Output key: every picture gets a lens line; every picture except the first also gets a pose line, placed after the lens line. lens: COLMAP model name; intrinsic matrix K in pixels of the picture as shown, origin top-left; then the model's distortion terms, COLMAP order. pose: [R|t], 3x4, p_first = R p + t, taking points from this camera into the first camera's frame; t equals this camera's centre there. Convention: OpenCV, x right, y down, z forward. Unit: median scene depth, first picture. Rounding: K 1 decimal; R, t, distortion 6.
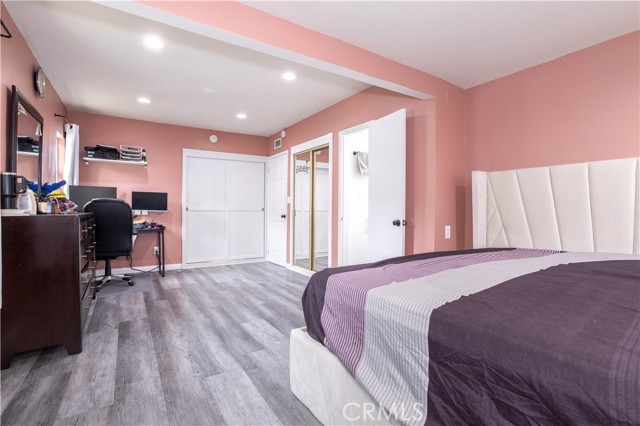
lens RADIAL K [[309.3, 0, 320.4], [0, 309.3, 210.3], [0, 0, 1]] dist [-0.062136, 0.045478]
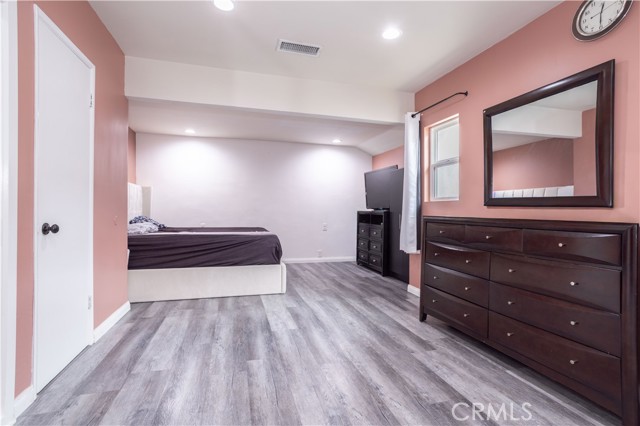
lens RADIAL K [[309.3, 0, 320.4], [0, 309.3, 210.3], [0, 0, 1]] dist [-0.062136, 0.045478]
pose [[-0.957837, -0.015306, 0.286906, -0.684961], [-0.014859, 0.999883, 0.003734, -0.004791], [-0.286929, -0.000687, -0.957952, 2.171718]]
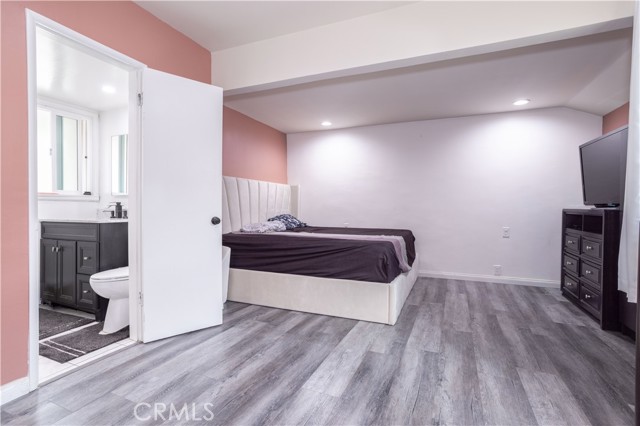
lens RADIAL K [[309.3, 0, 320.4], [0, 309.3, 210.3], [0, 0, 1]] dist [-0.062136, 0.045478]
pose [[-0.557136, -0.015435, 0.830278, -0.832546], [-0.005951, 0.999876, 0.014595, -0.002329], [-0.830400, 0.003190, -0.557158, 1.553705]]
